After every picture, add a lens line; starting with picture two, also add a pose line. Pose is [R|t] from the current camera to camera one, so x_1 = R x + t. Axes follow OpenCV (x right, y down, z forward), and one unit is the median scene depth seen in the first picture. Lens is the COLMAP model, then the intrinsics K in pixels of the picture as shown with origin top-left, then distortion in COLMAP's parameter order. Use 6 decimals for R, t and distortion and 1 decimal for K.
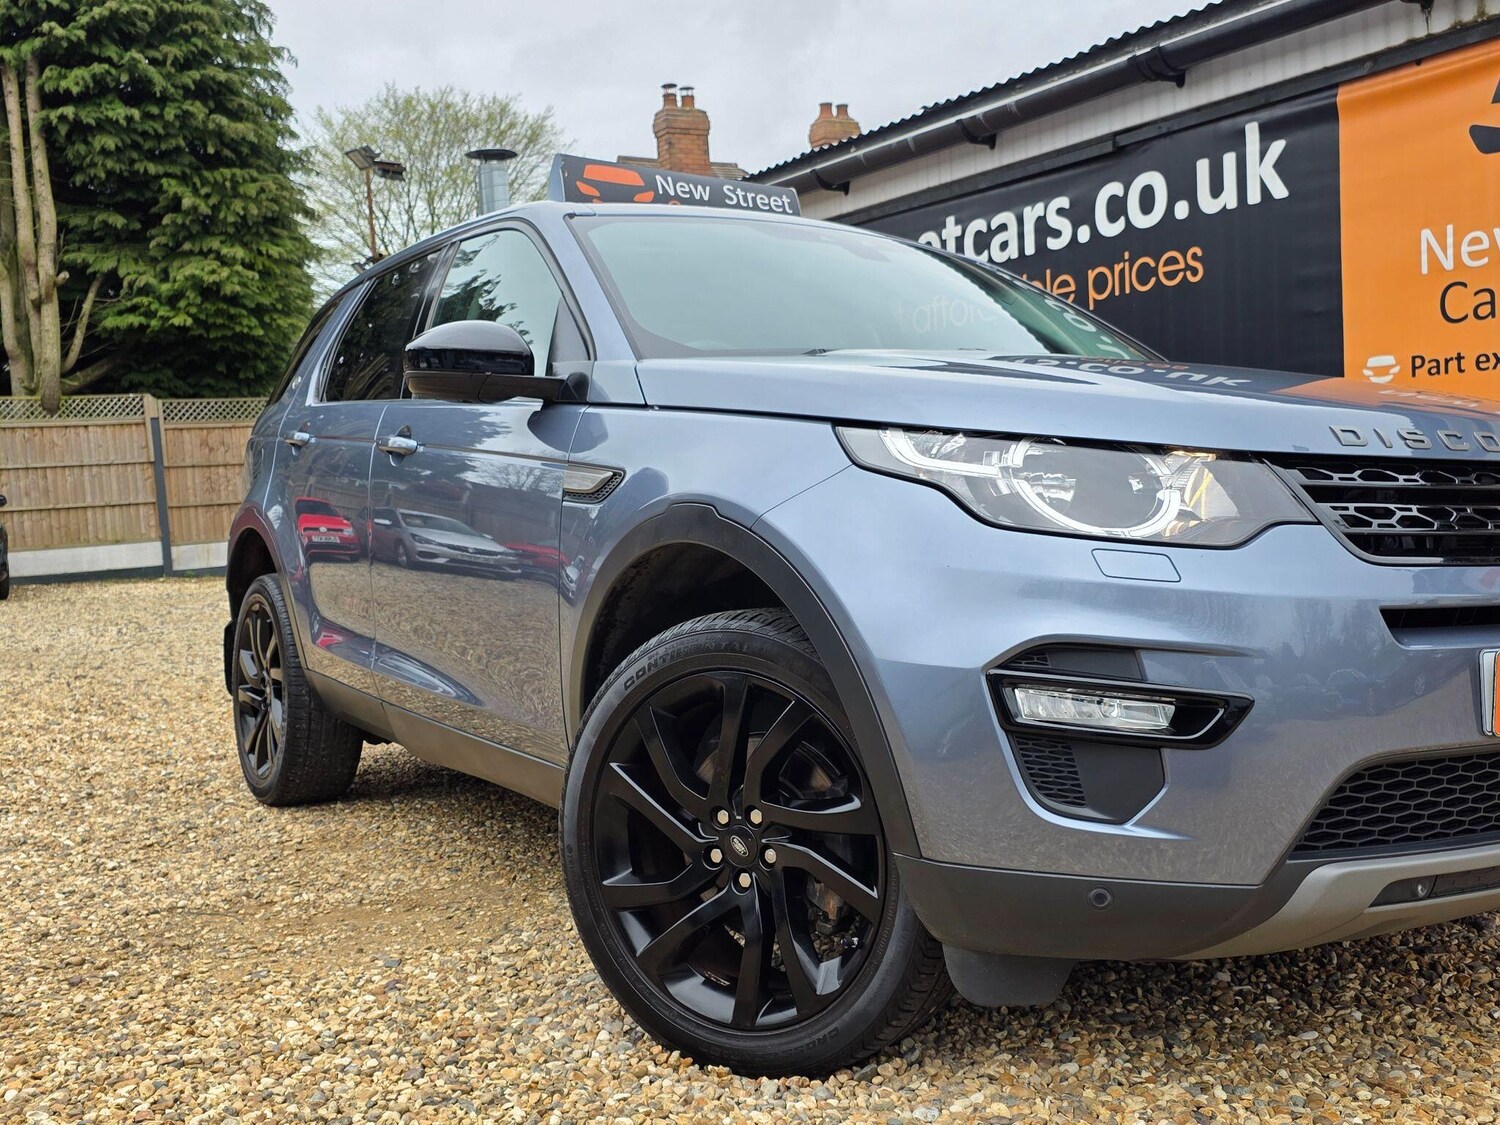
lens RADIAL K [[1432.2, 0, 772.2], [0, 1432.2, 564.6], [0, 0, 1]] dist [0.071380, -0.078061]
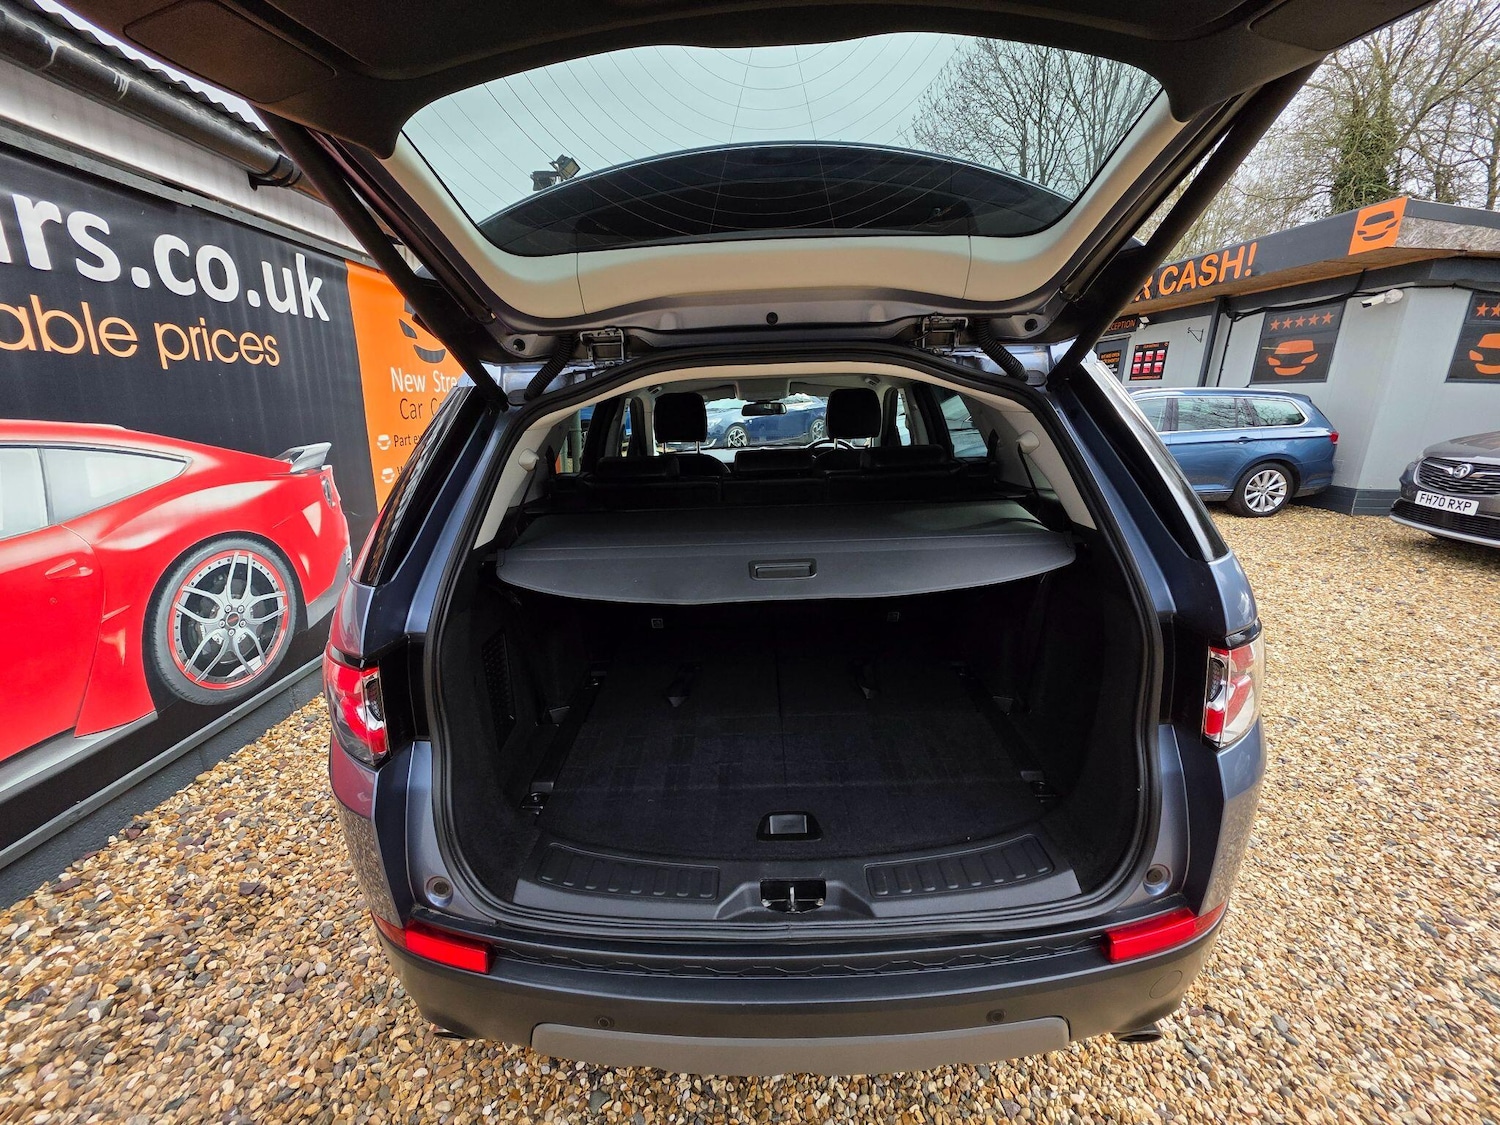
lens RADIAL K [[594.6, 0, 750.0], [0, 594.6, 562.5], [0, 0, 1]] dist [0.000630, 0.000395]
pose [[-0.832472, -0.118600, 0.541224, -0.327625], [0.052902, 0.955345, 0.290718, -0.161539], [-0.551535, 0.270646, -0.789024, 1.213171]]
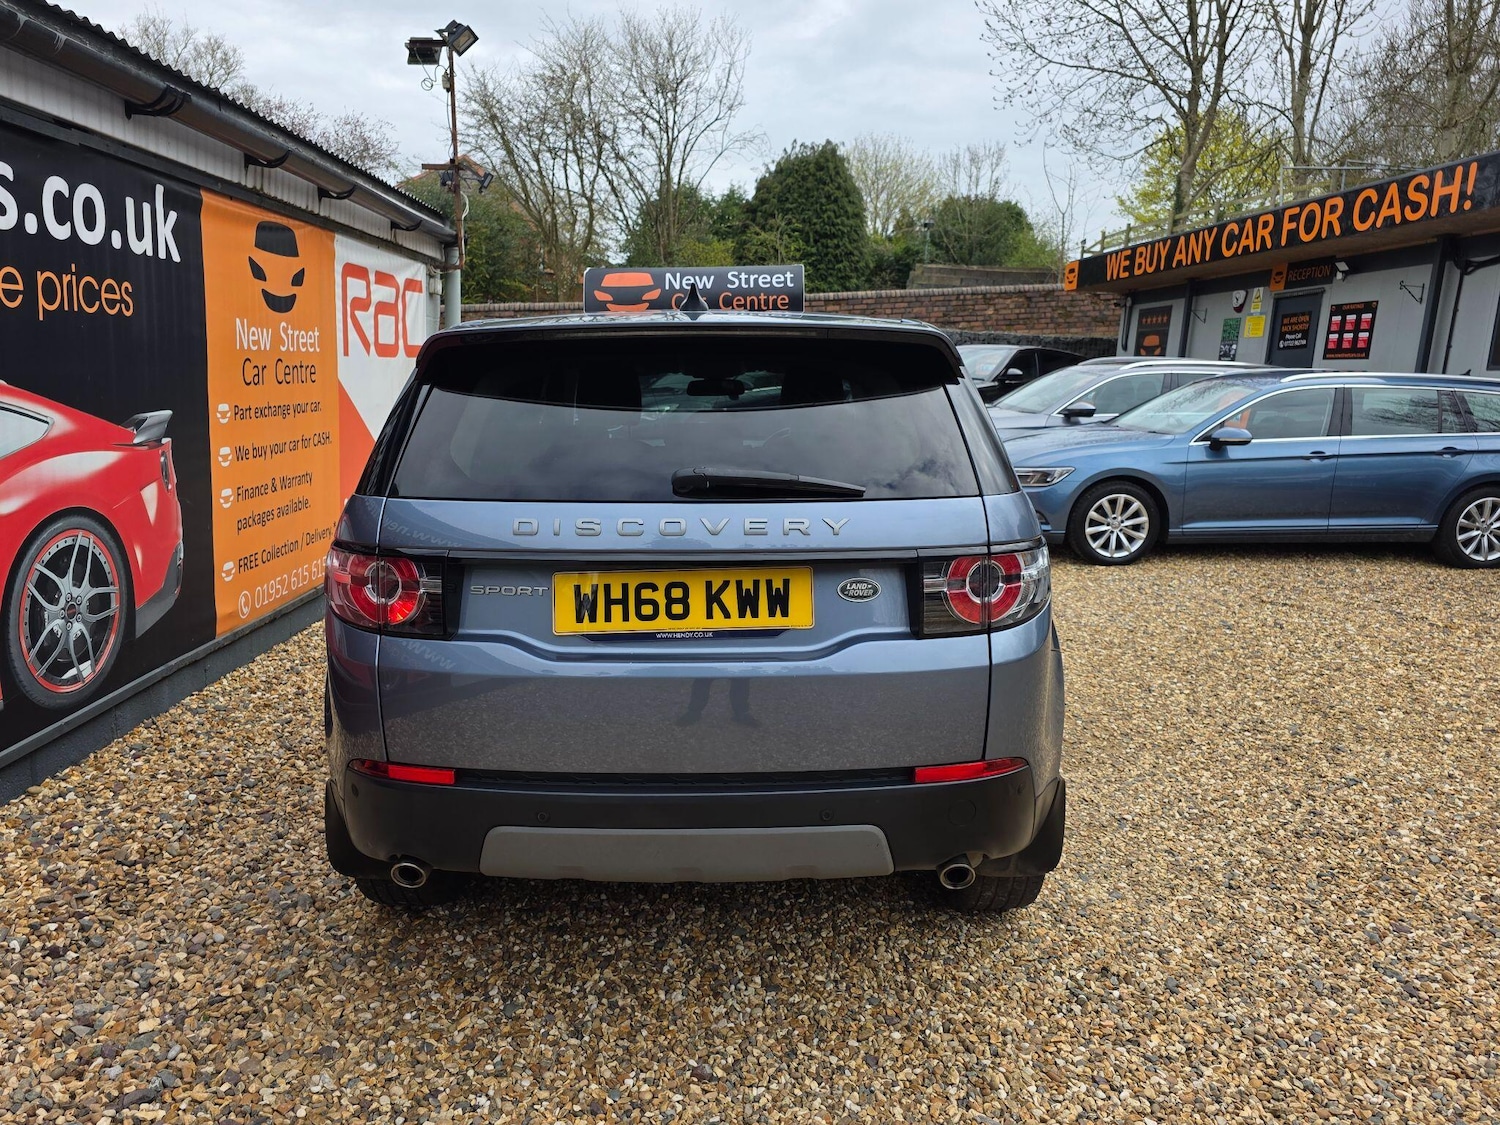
lens RADIAL K [[1094.1, 0, 746.6], [0, 1094.1, 598.3], [0, 0, 1]] dist [0.021634, 0.001447]
pose [[-0.836454, -0.105218, 0.537843, -0.509747], [0.024916, 0.973081, 0.229112, -0.169180], [-0.547471, 0.205043, -0.811316, 1.427474]]
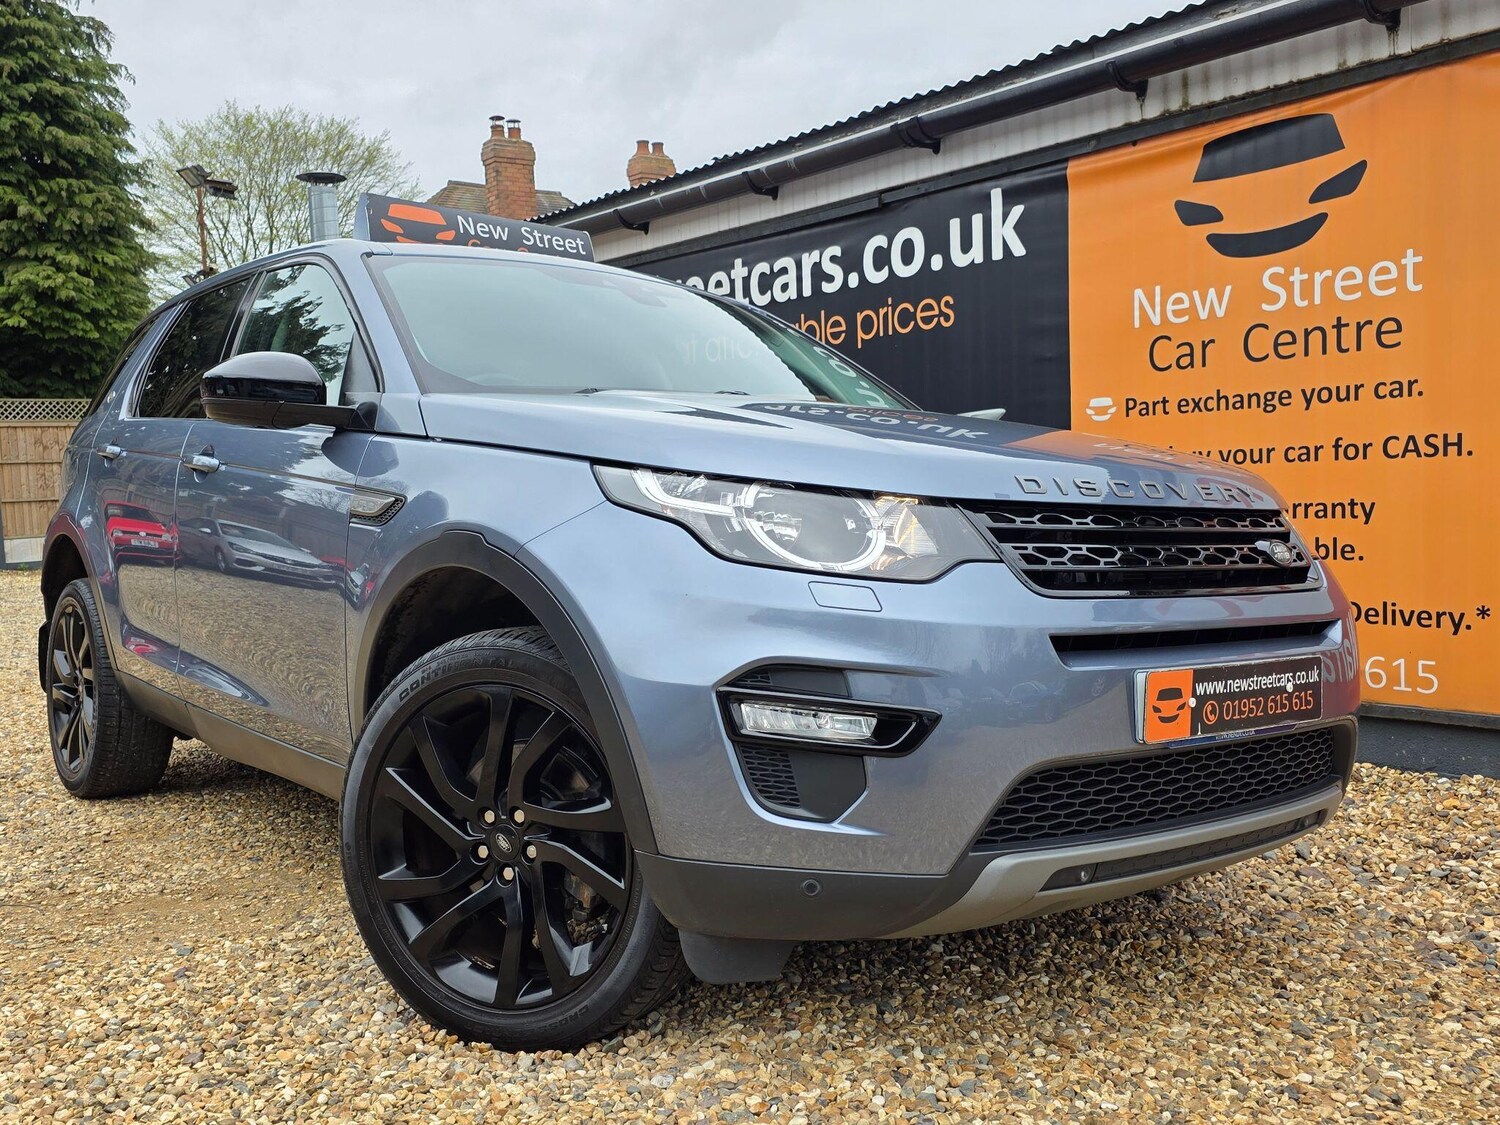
lens RADIAL K [[1308.7, 0, 730.4], [0, 1308.7, 569.7], [0, 0, 1]] dist [0.074289, -0.076102]
pose [[0.994636, 0.010112, 0.102941, 0.019365], [-0.010728, 0.999928, 0.005435, -0.009075], [-0.102878, -0.006510, 0.994673, -0.009123]]
